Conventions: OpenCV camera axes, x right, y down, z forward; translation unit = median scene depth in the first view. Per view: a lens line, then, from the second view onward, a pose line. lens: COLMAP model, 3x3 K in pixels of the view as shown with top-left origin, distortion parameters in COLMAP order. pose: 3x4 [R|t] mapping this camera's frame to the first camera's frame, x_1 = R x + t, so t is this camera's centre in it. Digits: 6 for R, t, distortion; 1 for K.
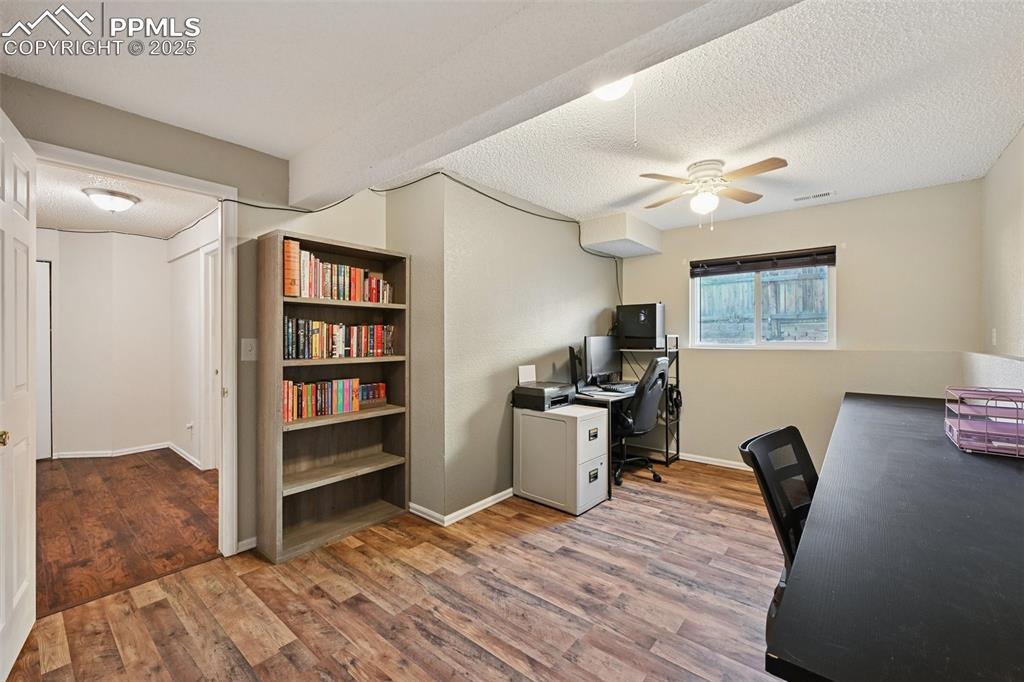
lens RADIAL K [[414.7, 0, 513.1], [0, 414.7, 335.3], [0, 0, 1]] dist [-0.000781, -0.000318]
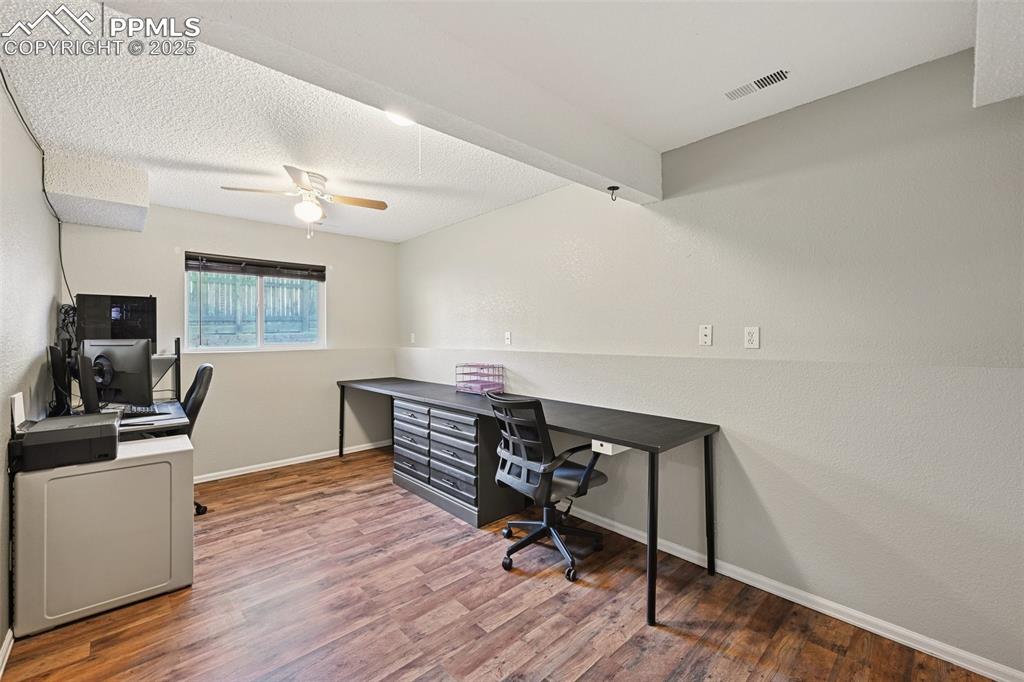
lens RADIAL K [[414.7, 0, 513.1], [0, 414.7, 335.3], [0, 0, 1]] dist [-0.000781, -0.000318]
pose [[0.136361, 0.003288, 0.990654, -0.478414], [0.004582, 0.999982, -0.003949, 0.000996], [-0.990649, 0.005078, 0.136344, 0.325974]]
